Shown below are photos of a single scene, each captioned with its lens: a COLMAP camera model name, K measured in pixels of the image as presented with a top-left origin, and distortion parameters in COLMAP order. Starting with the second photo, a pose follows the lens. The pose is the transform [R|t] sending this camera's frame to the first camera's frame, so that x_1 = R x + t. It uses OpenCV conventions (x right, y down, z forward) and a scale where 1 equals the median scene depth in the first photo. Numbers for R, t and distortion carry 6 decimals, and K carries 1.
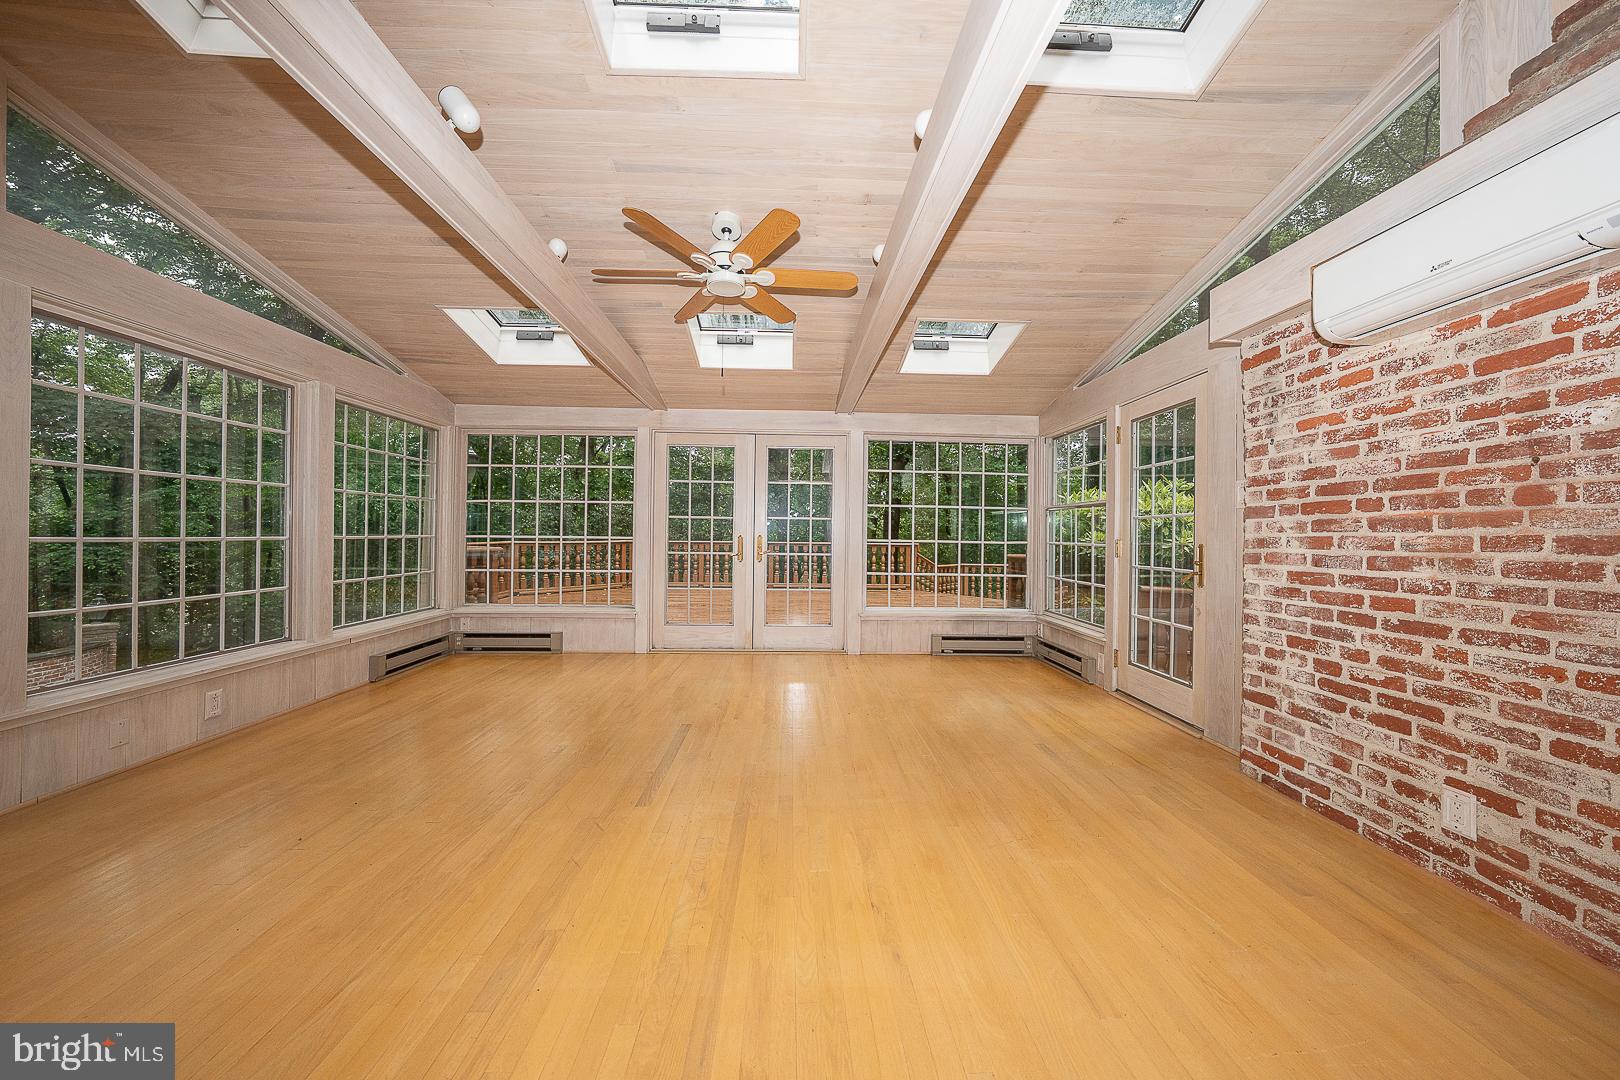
lens RADIAL K [[553.9, 0, 812.0], [0, 553.9, 533.5], [0, 0, 1]] dist [-0.021876, 0.002633]
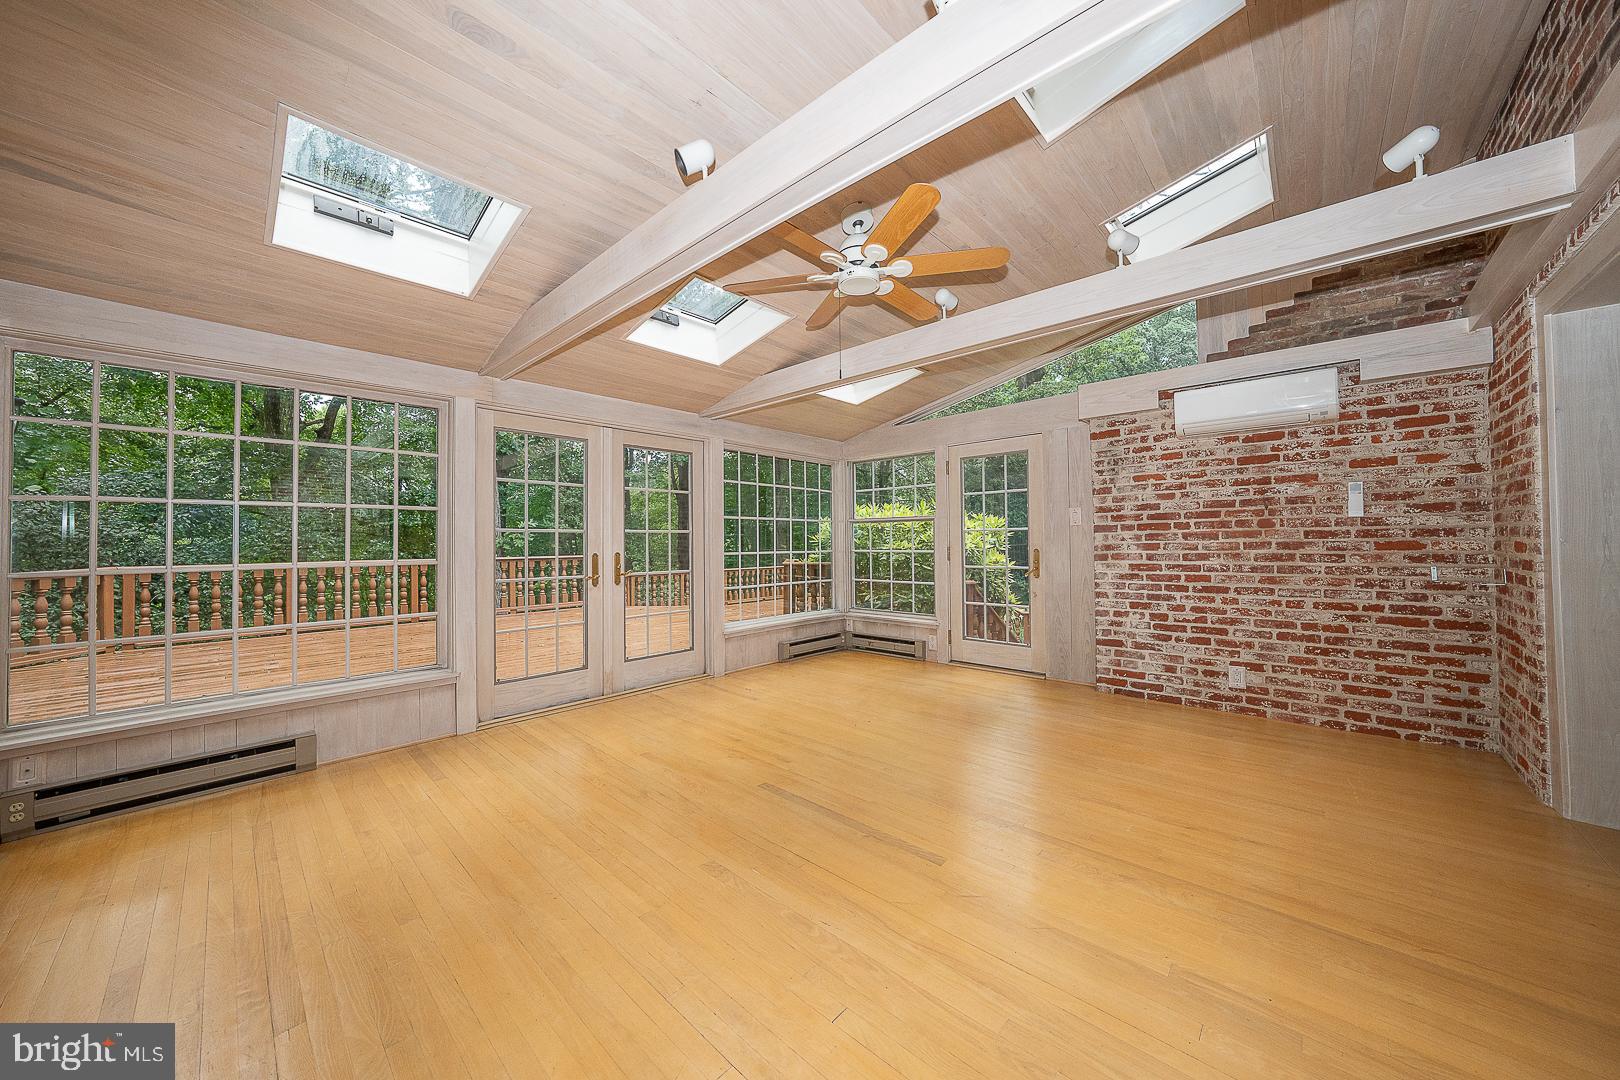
lens RADIAL K [[553.9, 0, 825.6], [0, 553.9, 536.2], [0, 0, 1]] dist [-0.021876, 0.002633]
pose [[0.699979, -0.009837, 0.714096, -1.168373], [0.015462, 0.999880, -0.001382, -0.033737], [-0.713997, 0.012008, 0.700046, 0.557267]]
